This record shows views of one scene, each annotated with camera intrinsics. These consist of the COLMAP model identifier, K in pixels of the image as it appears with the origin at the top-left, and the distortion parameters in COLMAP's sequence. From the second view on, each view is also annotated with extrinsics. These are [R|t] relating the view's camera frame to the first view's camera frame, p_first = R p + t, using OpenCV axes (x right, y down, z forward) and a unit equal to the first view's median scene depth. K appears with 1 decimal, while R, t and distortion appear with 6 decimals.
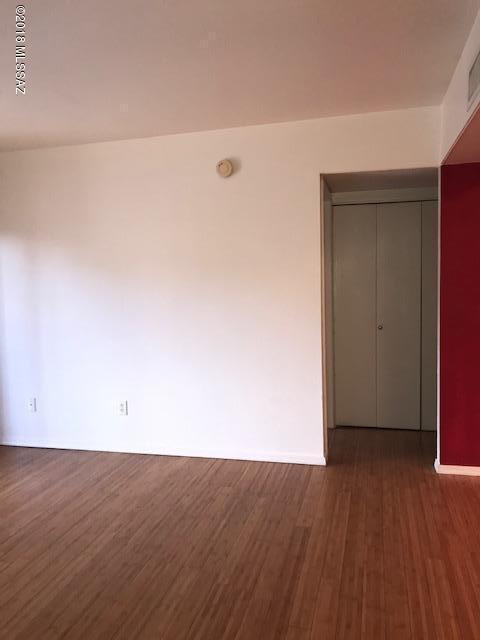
lens RADIAL K [[522.8, 0, 242.6], [0, 522.8, 310.8], [0, 0, 1]] dist [0.056013, -0.002288]
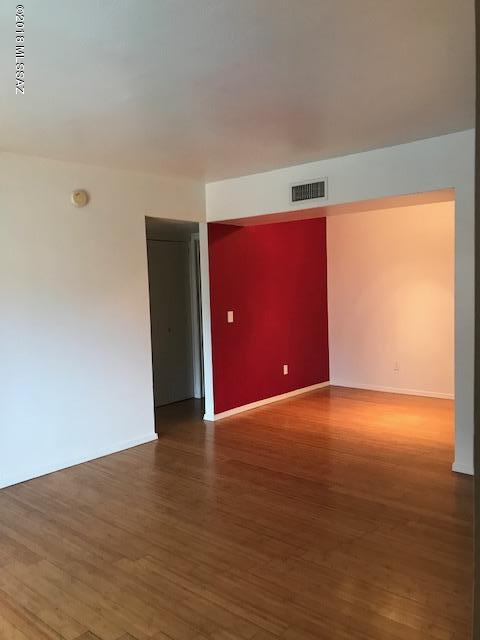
lens RADIAL K [[499.3, 0, 240.0], [0, 499.3, 320.0], [0, 0, 1]] dist [-0.001628, -0.004044]
pose [[0.457615, -0.046562, 0.887930, -0.863670], [0.077299, 0.996930, 0.012440, 0.000119], [-0.885784, 0.062943, 0.459810, 0.241101]]
